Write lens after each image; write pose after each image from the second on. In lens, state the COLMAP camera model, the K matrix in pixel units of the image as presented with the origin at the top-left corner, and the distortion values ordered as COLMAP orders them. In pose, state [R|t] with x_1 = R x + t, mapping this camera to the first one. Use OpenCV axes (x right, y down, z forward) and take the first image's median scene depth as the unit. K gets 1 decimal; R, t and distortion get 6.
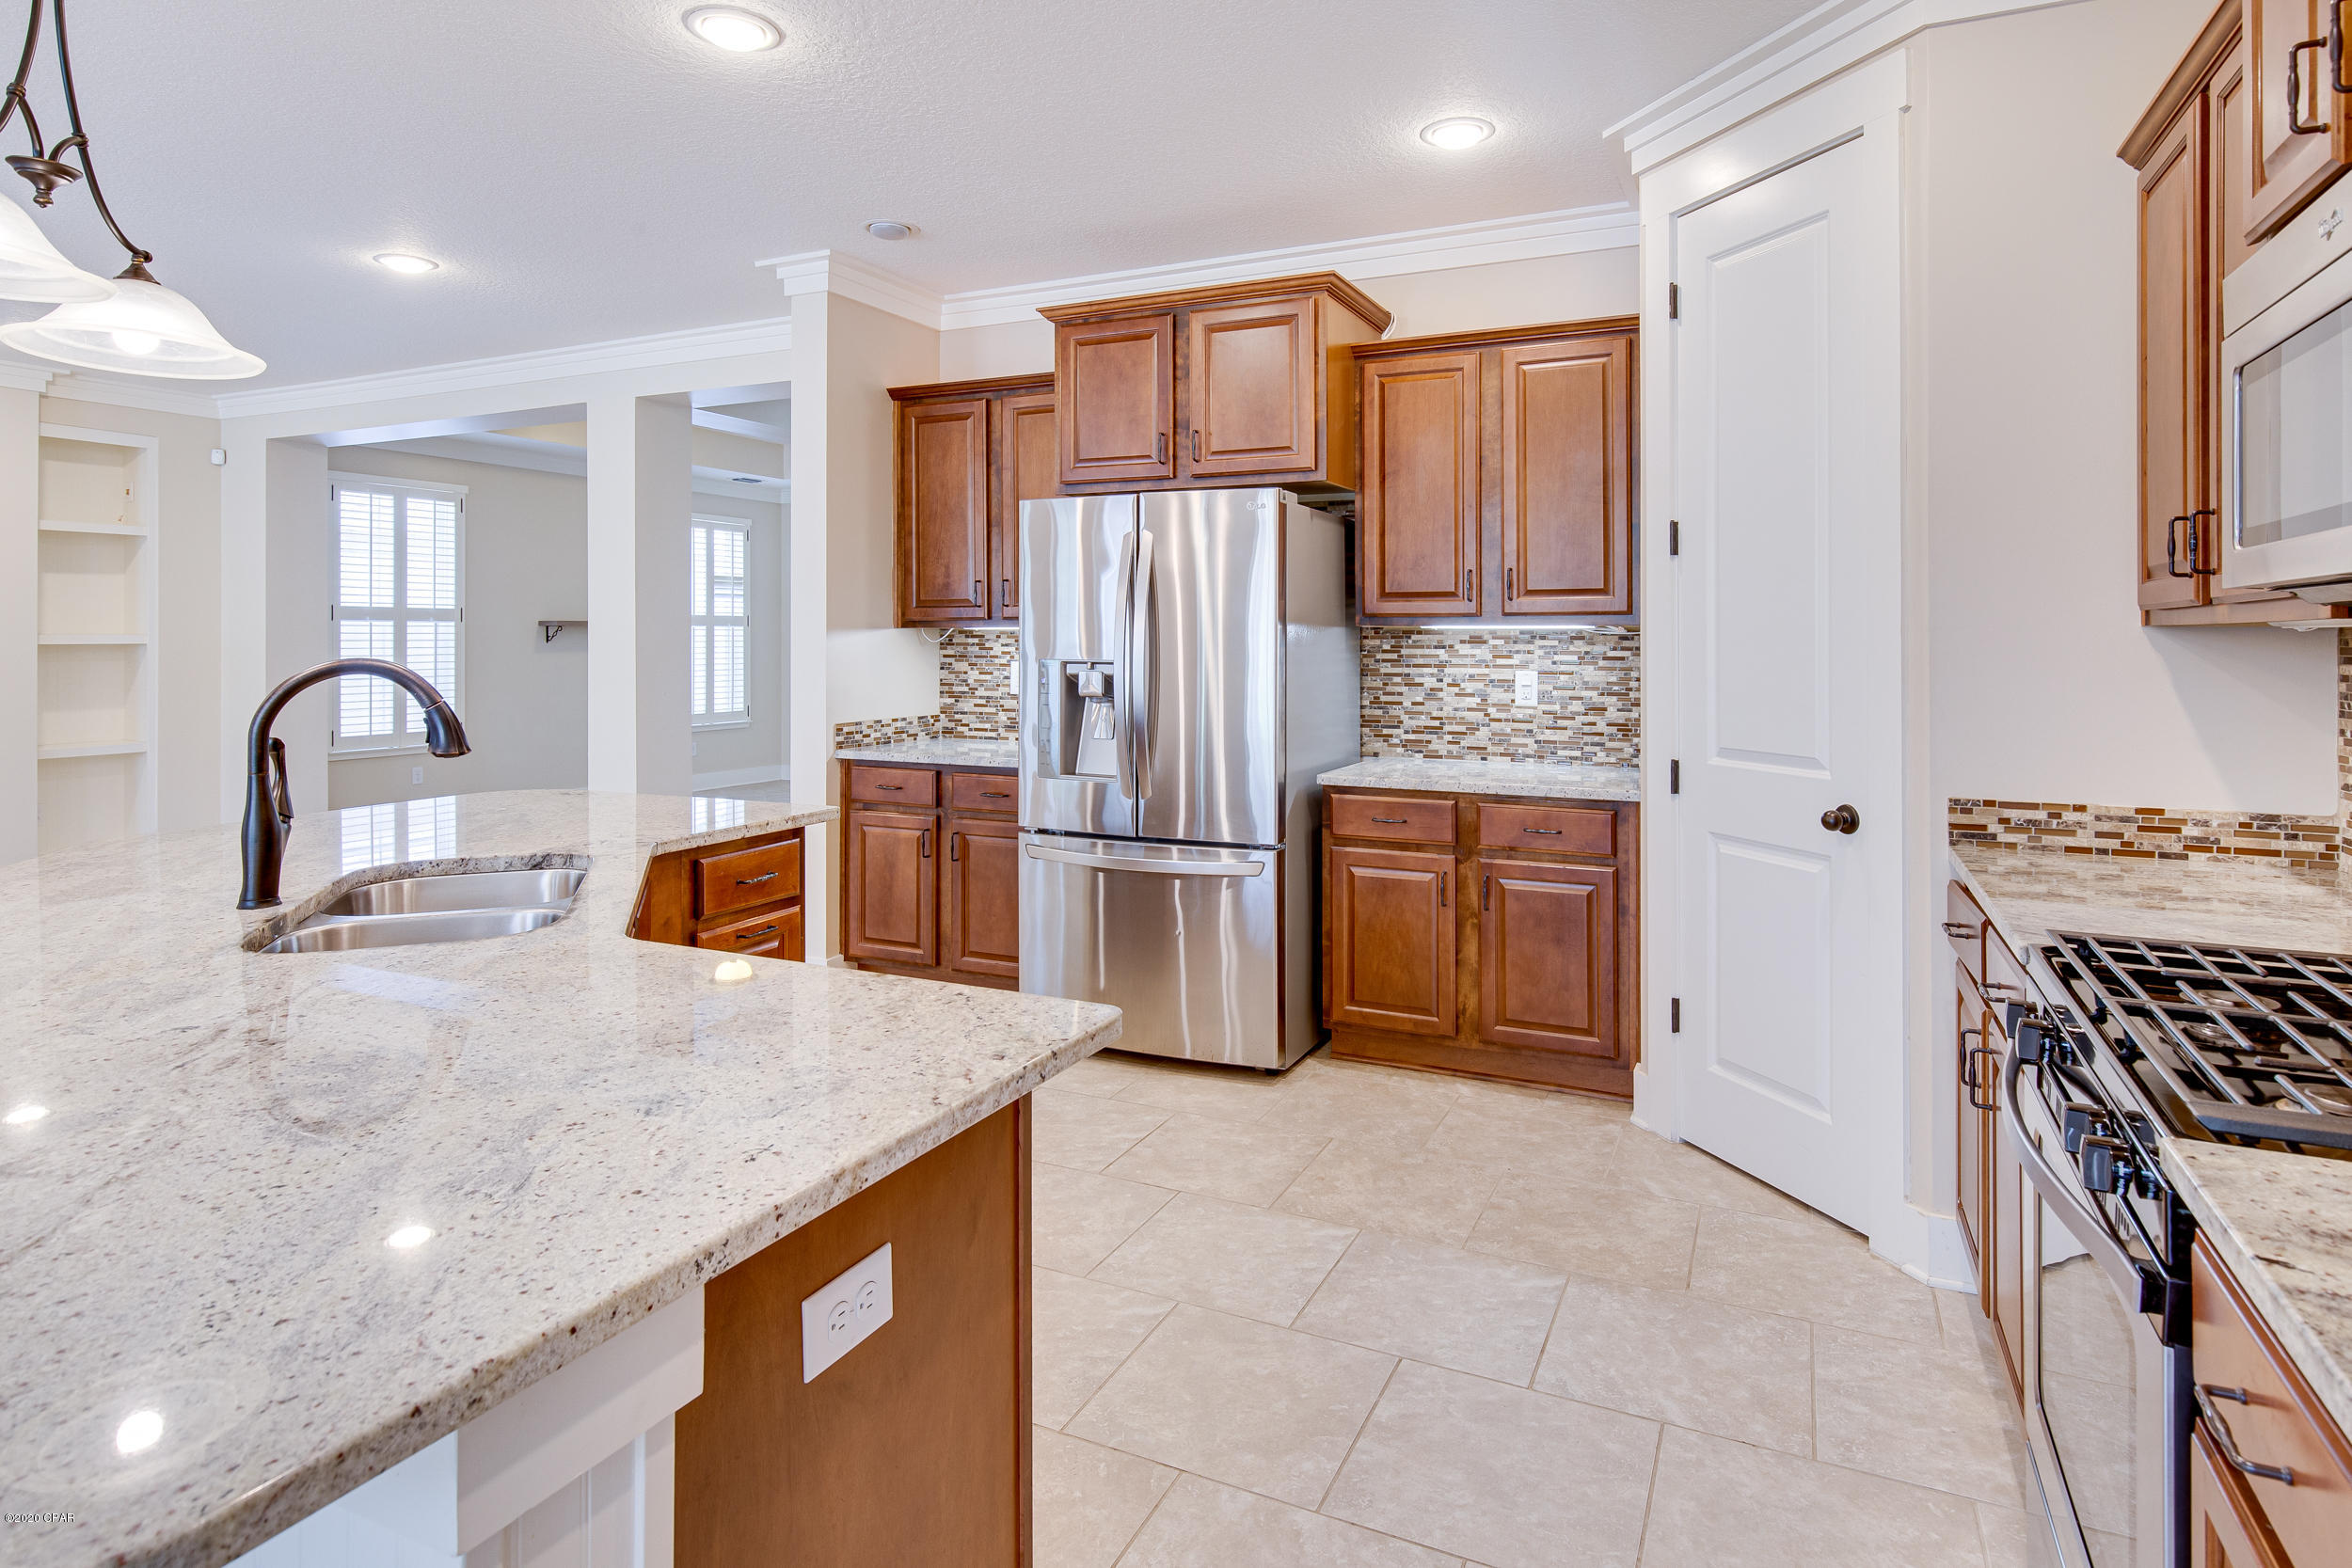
lens RADIAL K [[1268.2, 0, 1197.0], [0, 1268.2, 652.2], [0, 0, 1]] dist [0.000834, -0.000185]
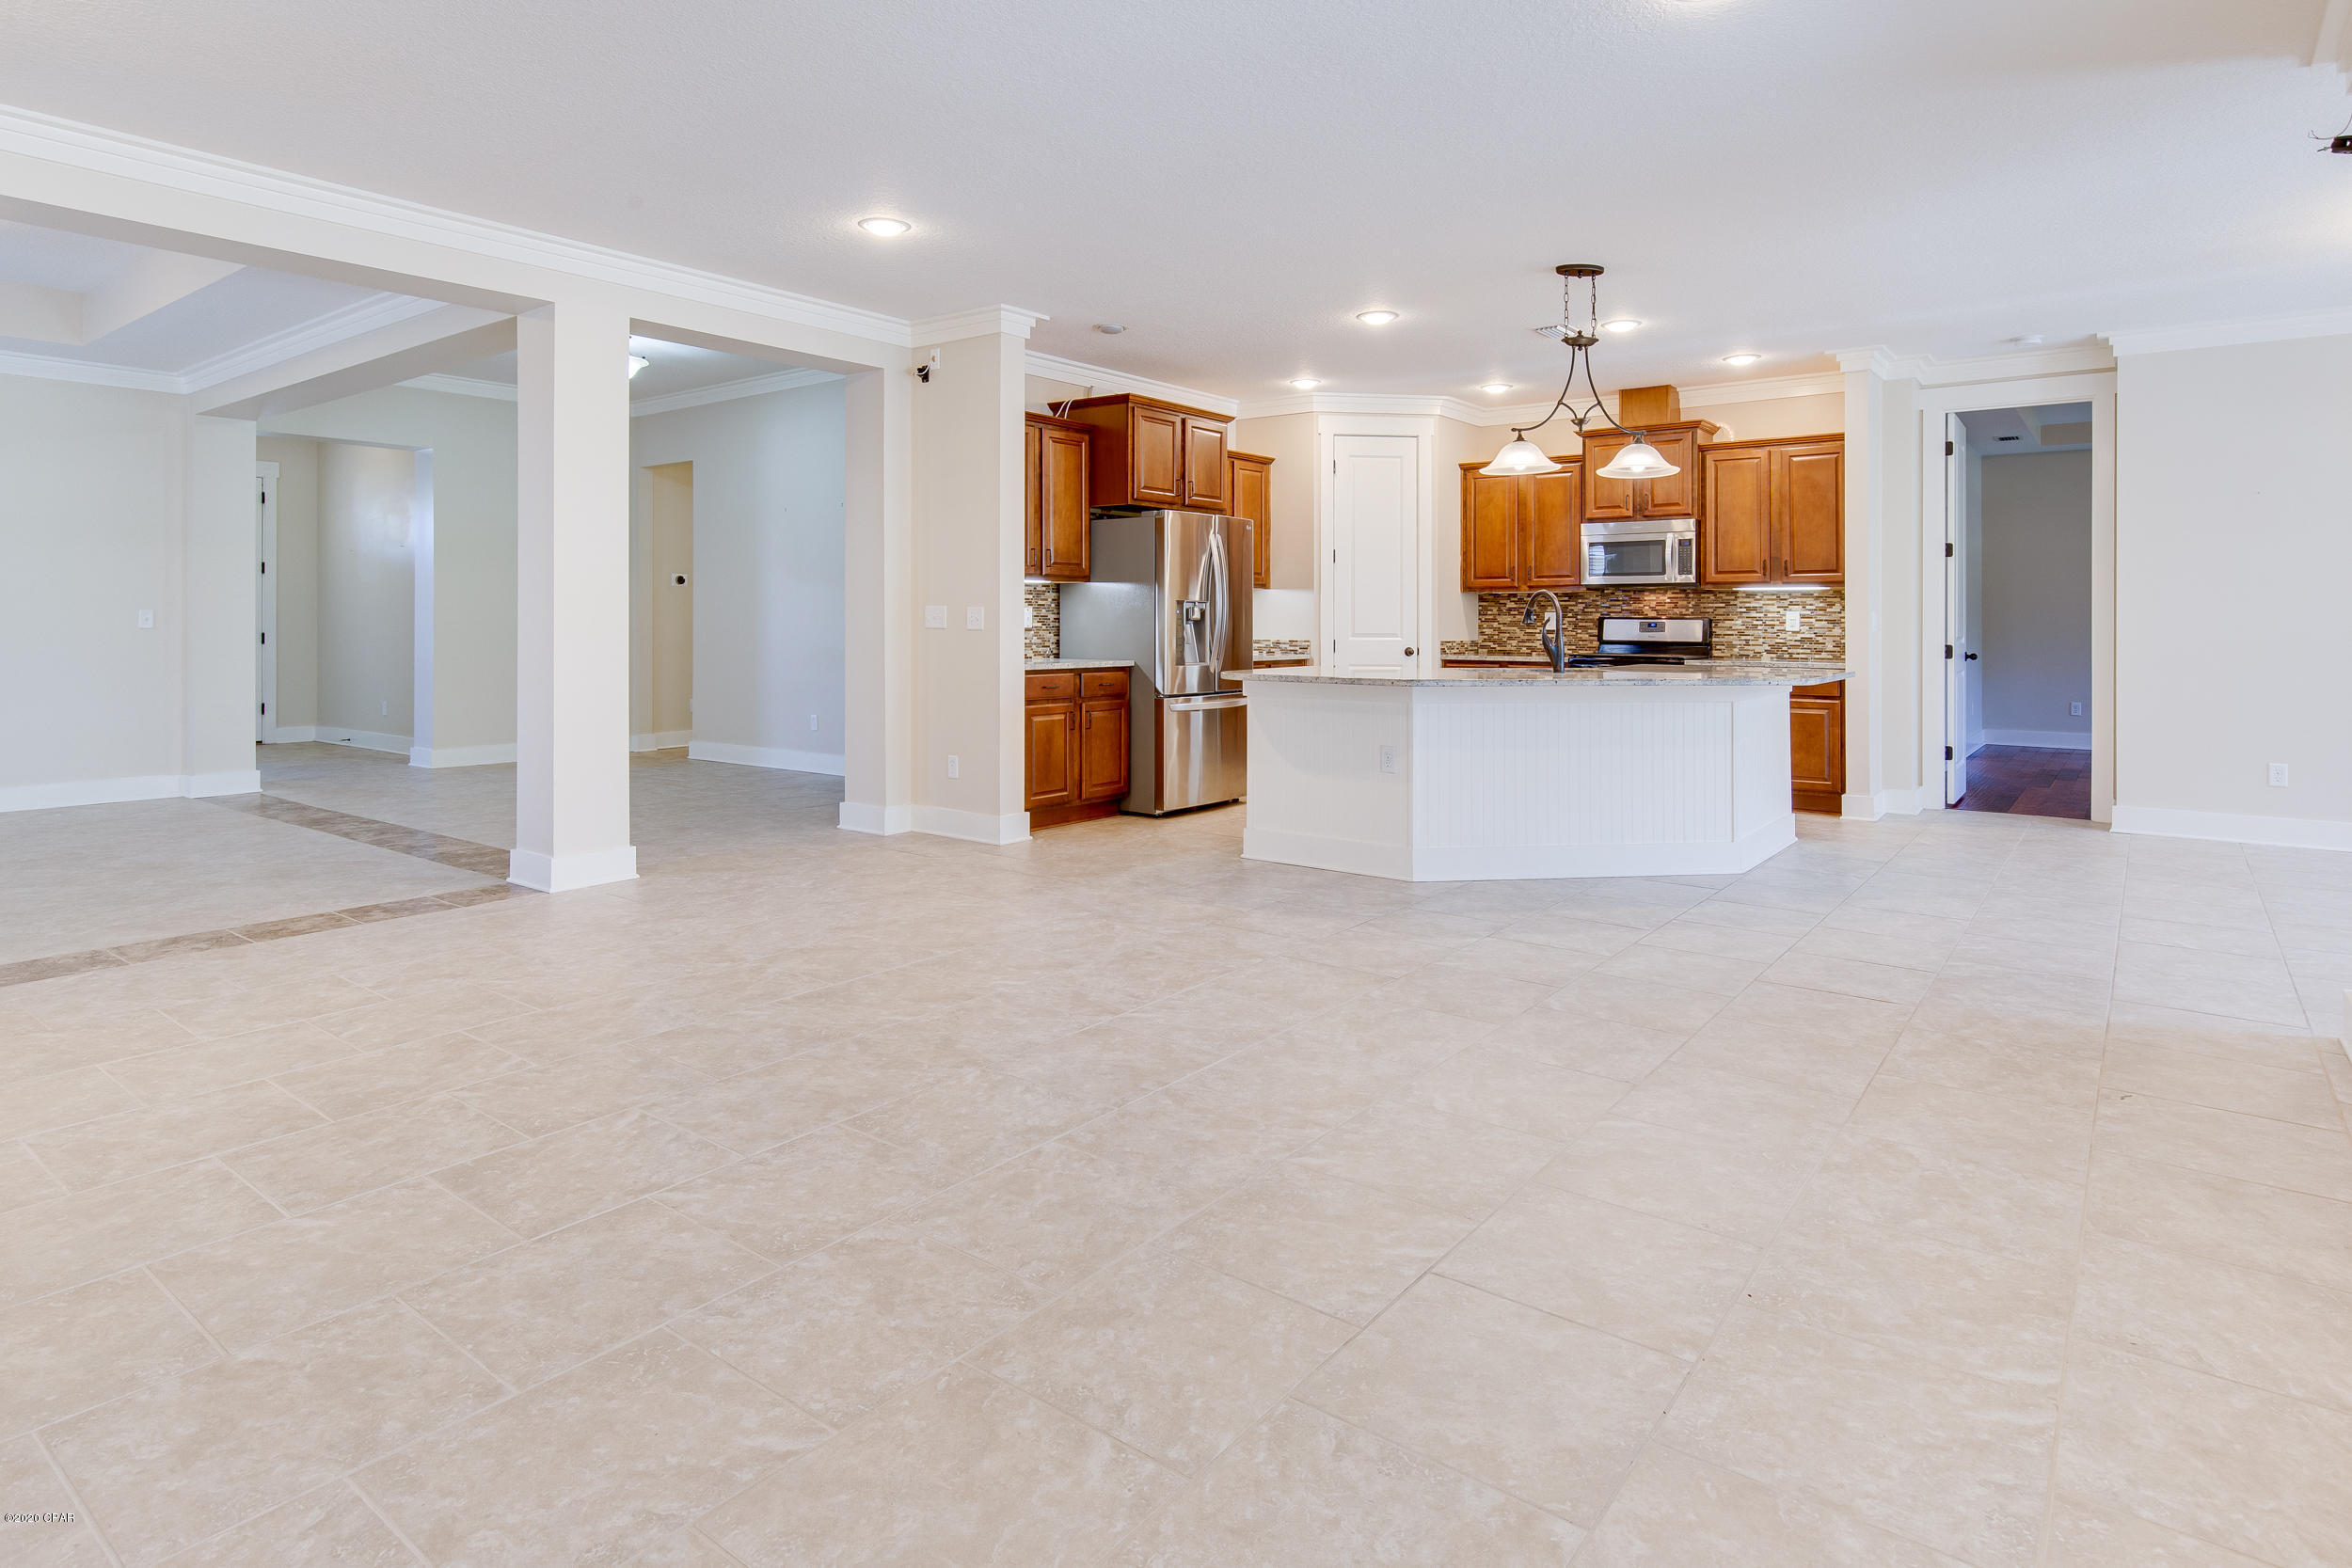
lens RADIAL K [[1269.5, 0, 1181.6], [0, 1269.5, 644.6], [0, 0, 1]] dist [0.000037, 0.000024]
pose [[0.215903, -0.019544, 0.976219, -2.378084], [0.008331, 0.999800, 0.018173, 0.045688], [-0.976379, 0.004209, 0.216022, 0.765630]]
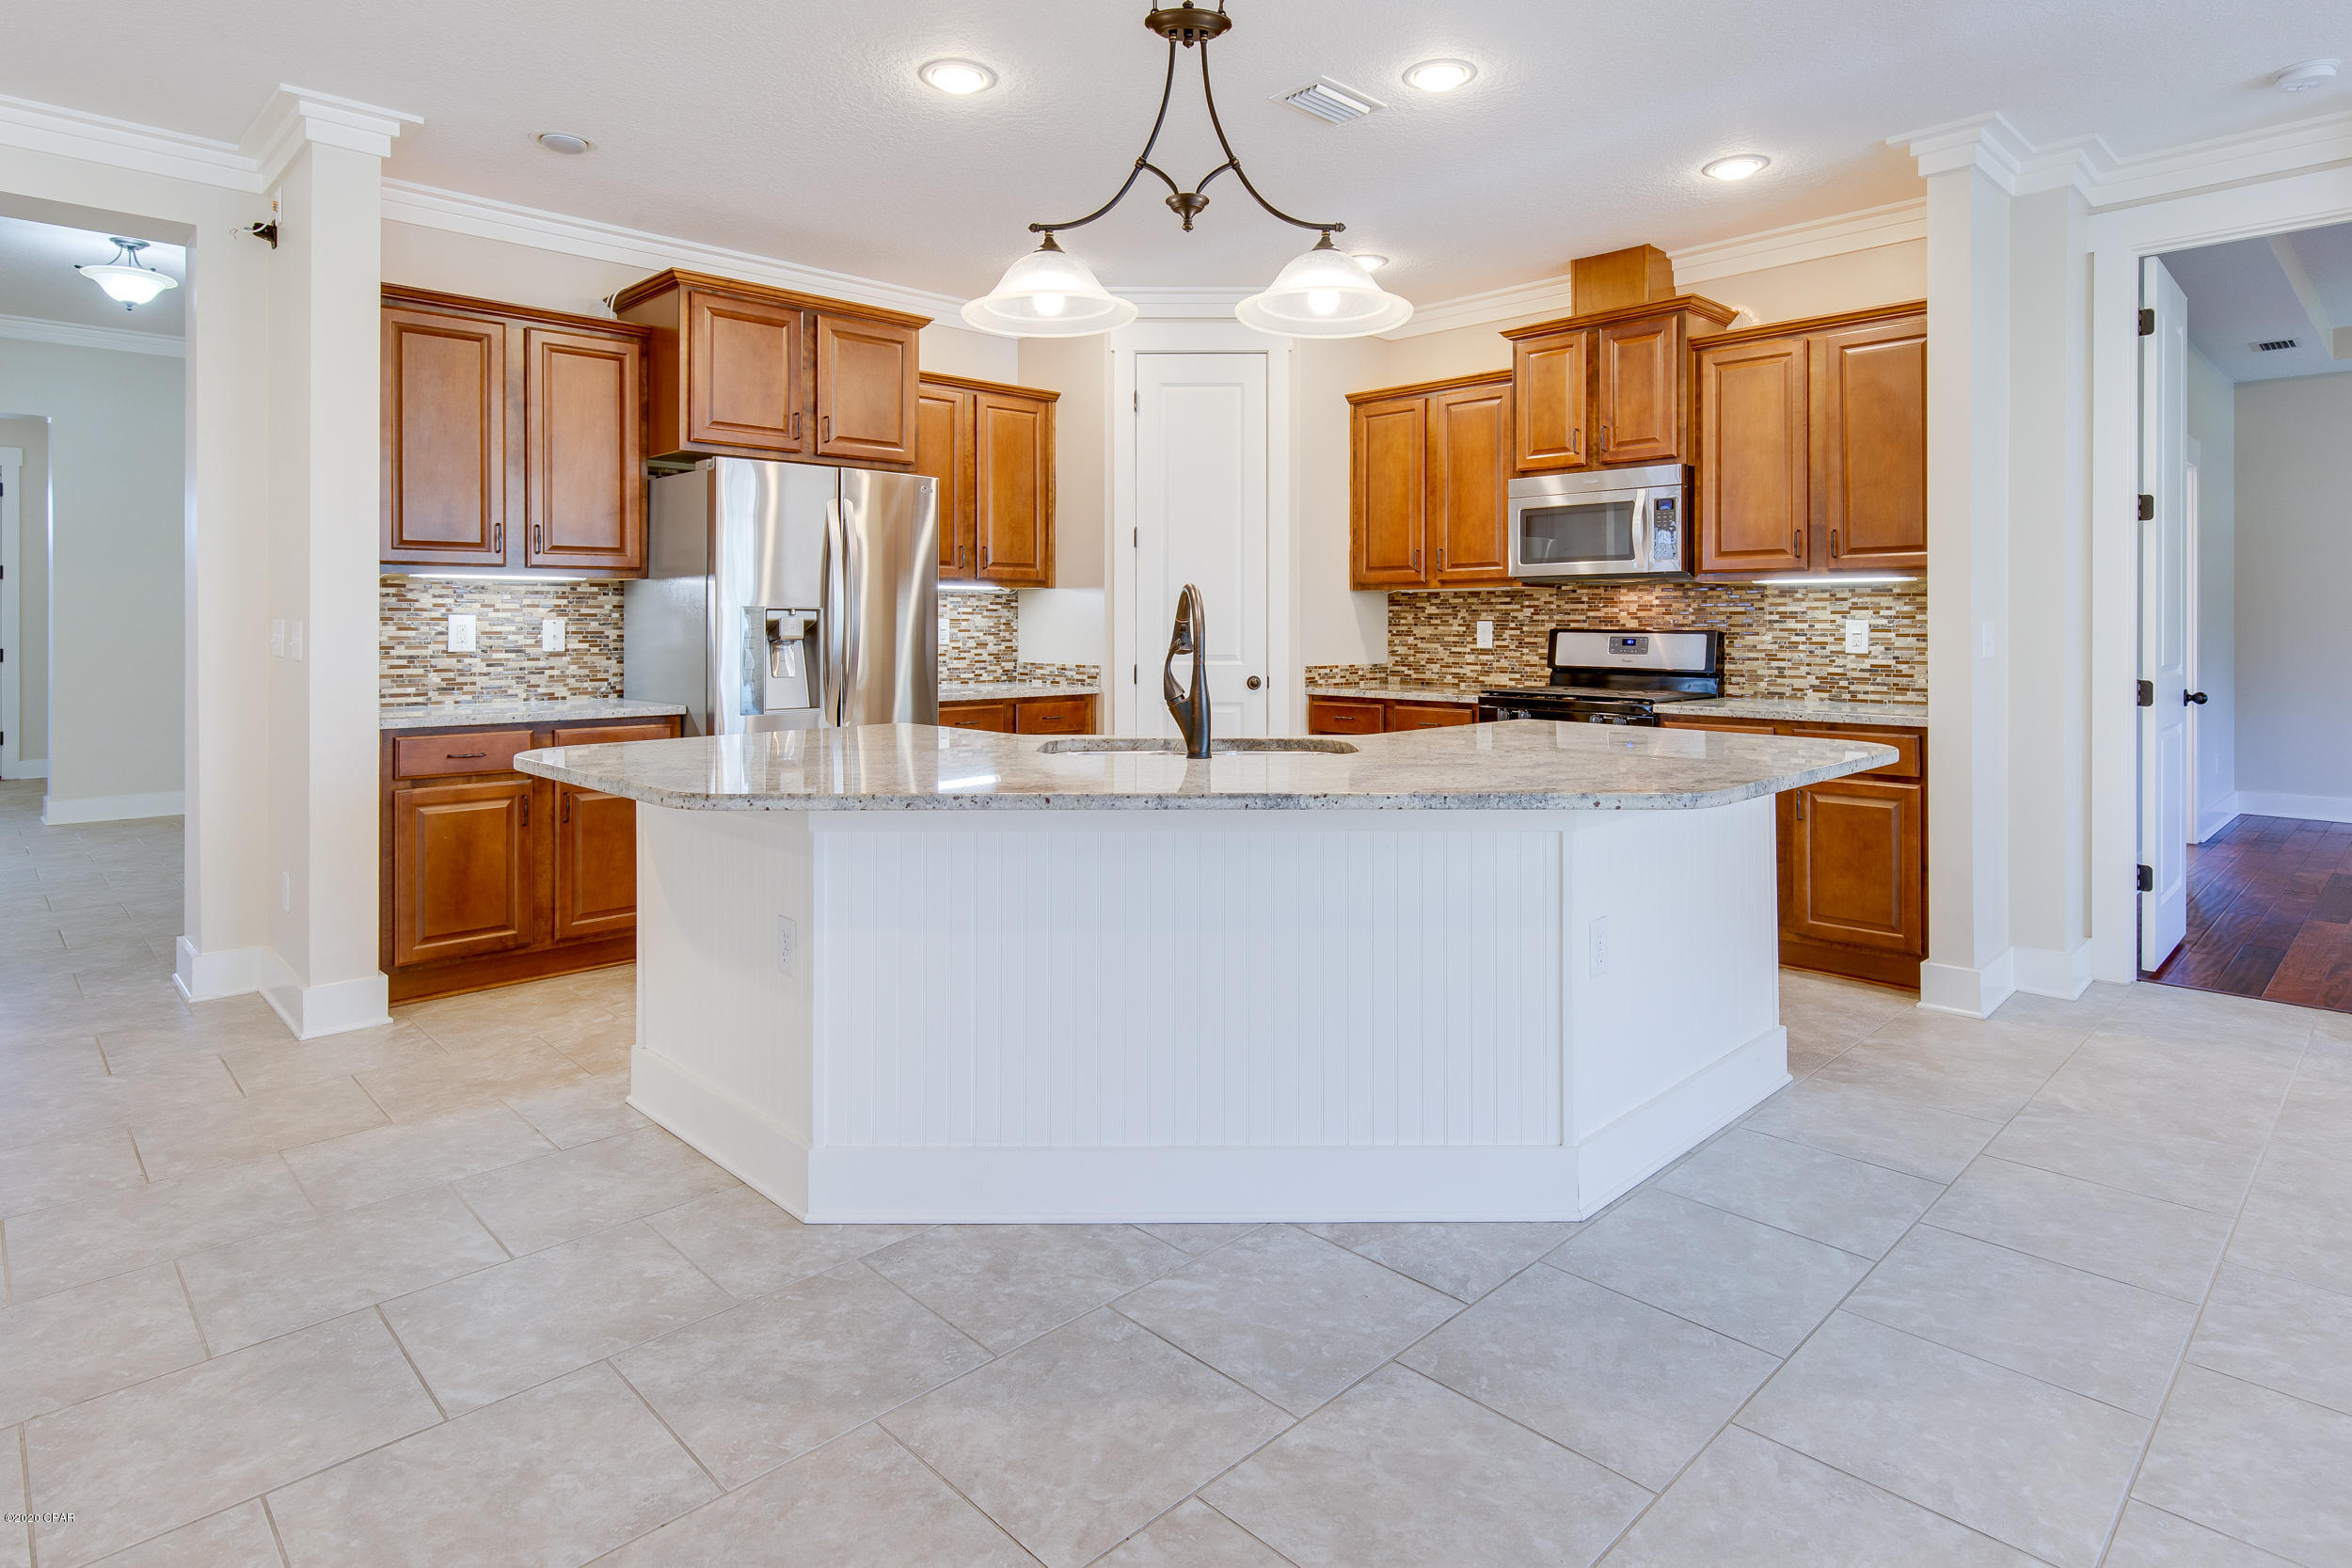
lens RADIAL K [[1268.2, 0, 1197.0], [0, 1268.2, 652.2], [0, 0, 1]] dist [0.000834, -0.000185]
pose [[0.345616, -0.023268, 0.938087, -1.280951], [0.011502, 0.999722, 0.020559, 0.034103], [-0.938305, 0.003684, 0.345788, 0.330063]]
